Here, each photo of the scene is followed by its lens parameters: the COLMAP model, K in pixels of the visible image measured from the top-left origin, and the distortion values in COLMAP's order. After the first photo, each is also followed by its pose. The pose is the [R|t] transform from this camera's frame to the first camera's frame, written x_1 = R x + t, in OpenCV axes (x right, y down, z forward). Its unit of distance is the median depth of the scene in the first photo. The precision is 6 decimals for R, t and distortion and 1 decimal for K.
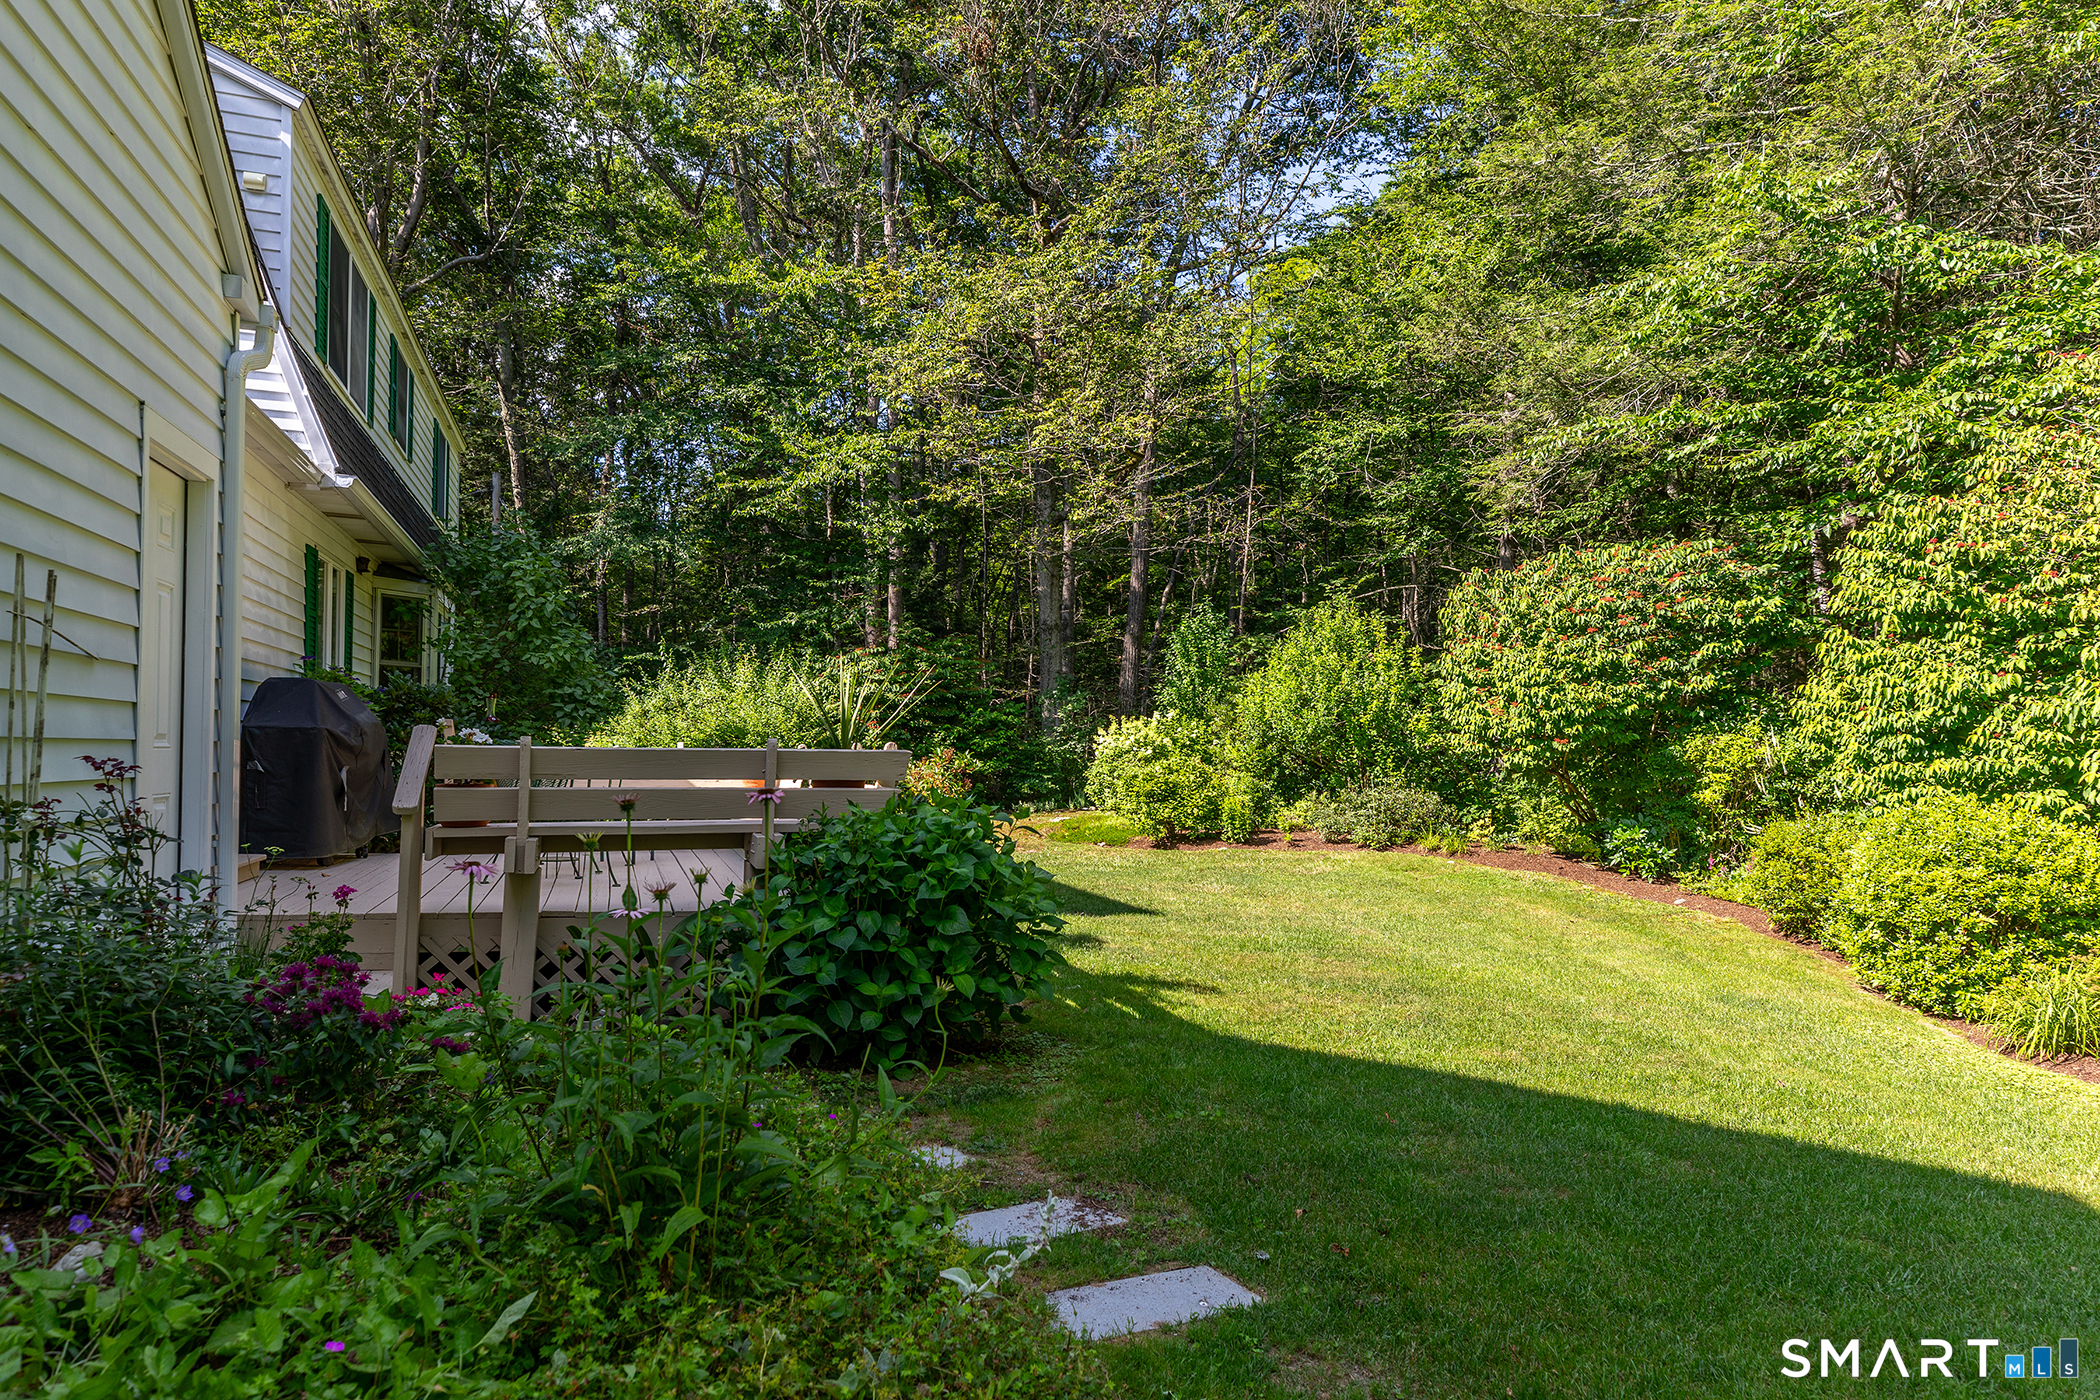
lens RADIAL K [[1452.0, 0, 1050.5], [0, 1452.0, 707.5], [0, 0, 1]] dist [-0.001219, 0.000313]
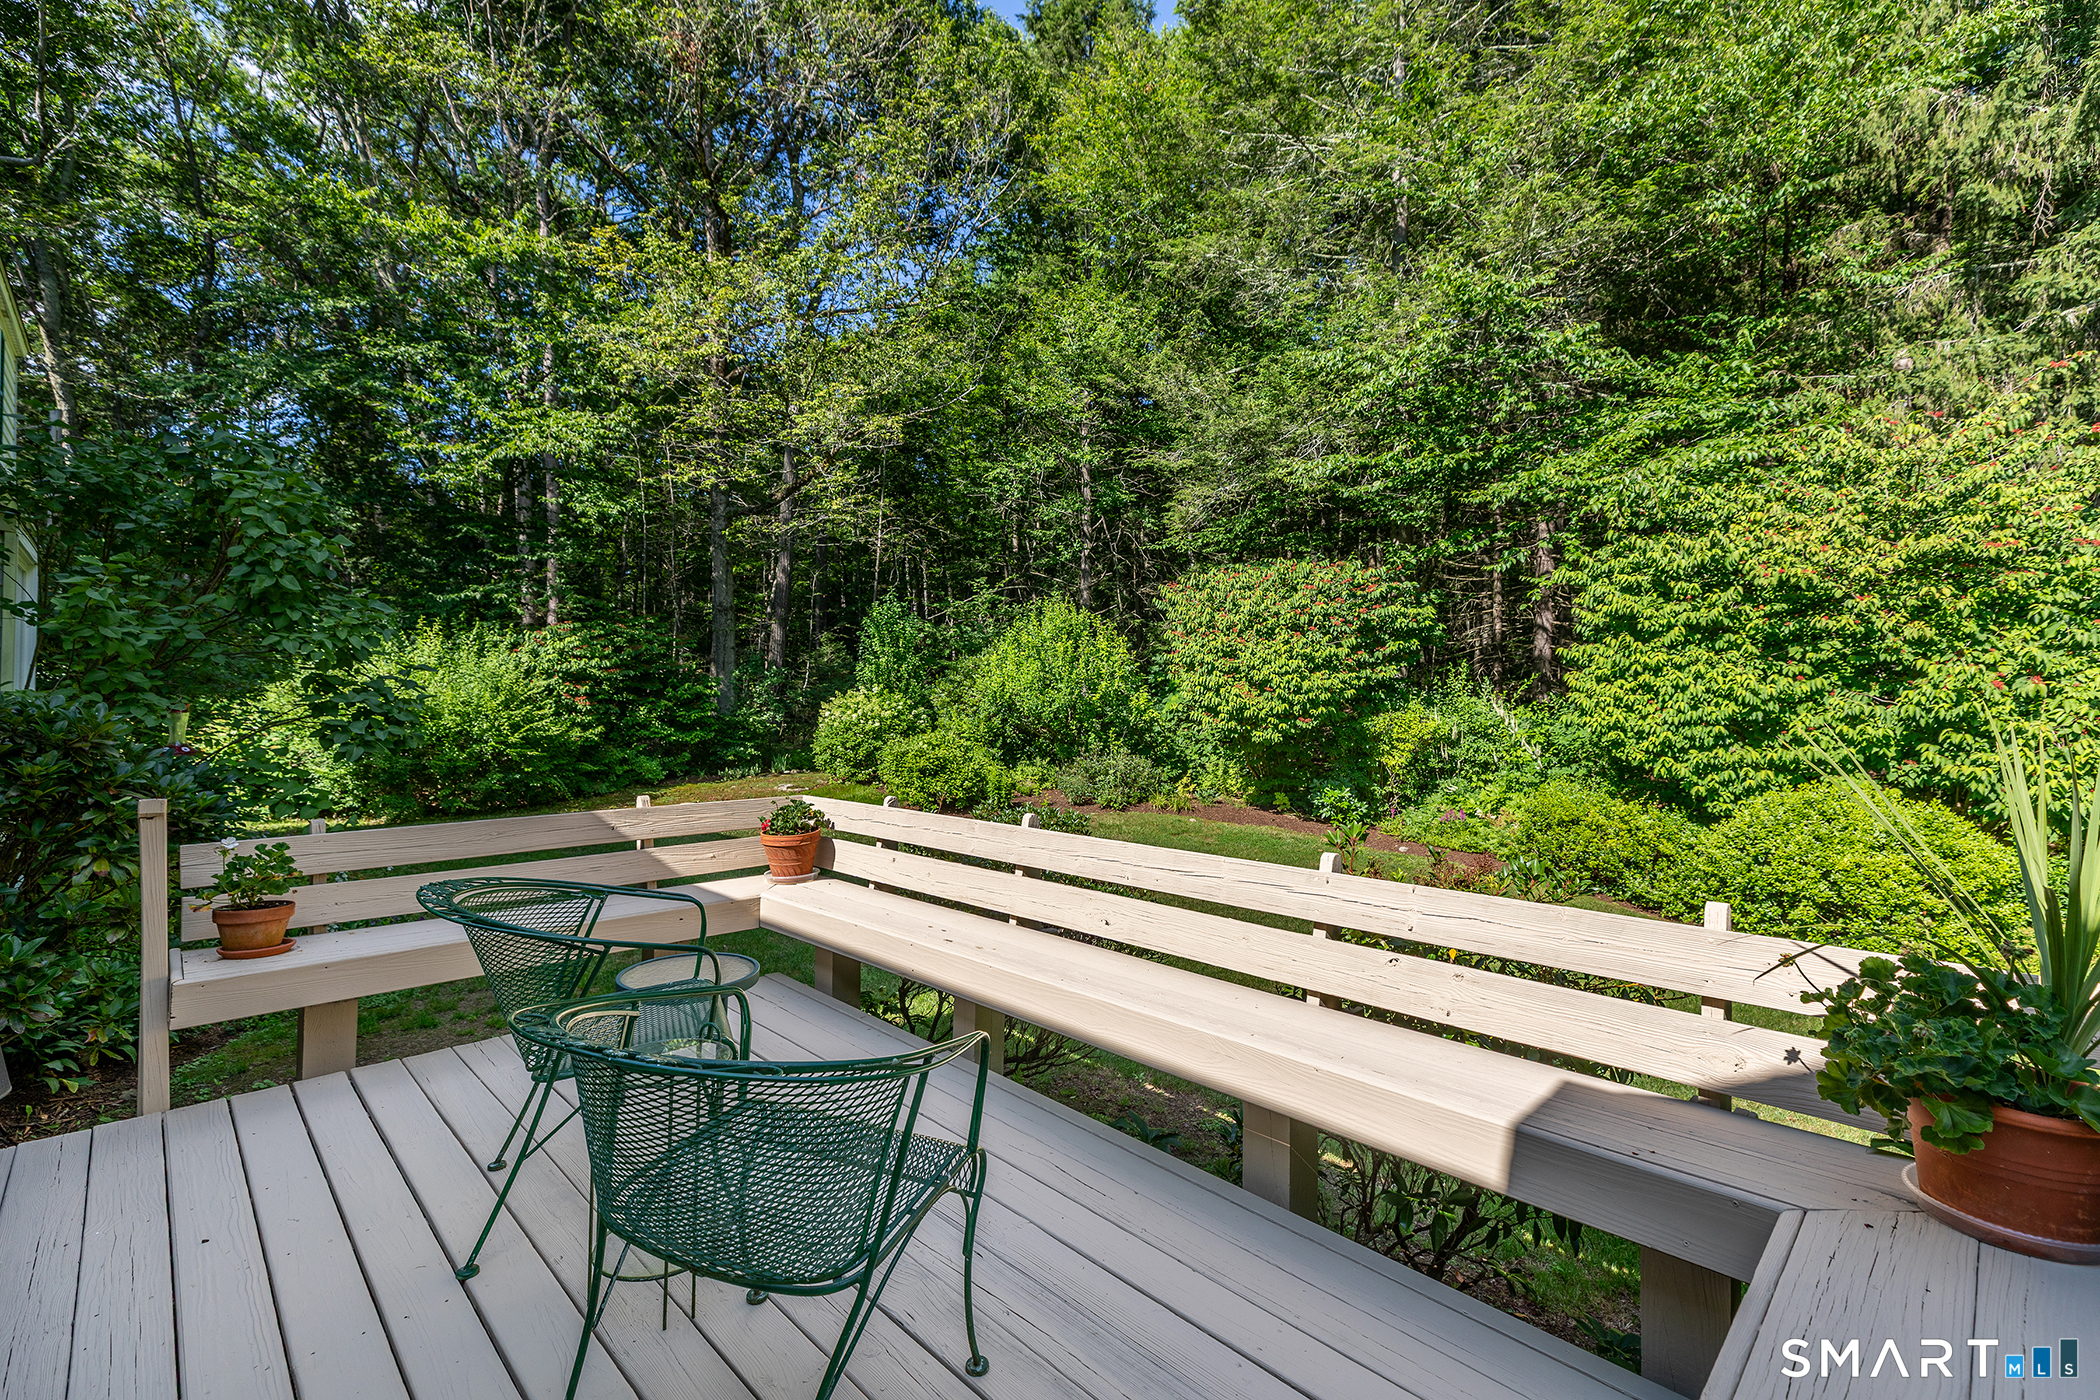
lens RADIAL K [[938.0, 0, 1050.6], [0, 938.0, 687.8], [0, 0, 1]] dist [0.002895, 0.000307]
pose [[0.890674, -0.004836, 0.454617, -0.171856], [-0.005986, 0.999732, 0.022363, -0.017952], [-0.454603, -0.022640, 0.890406, 0.357639]]
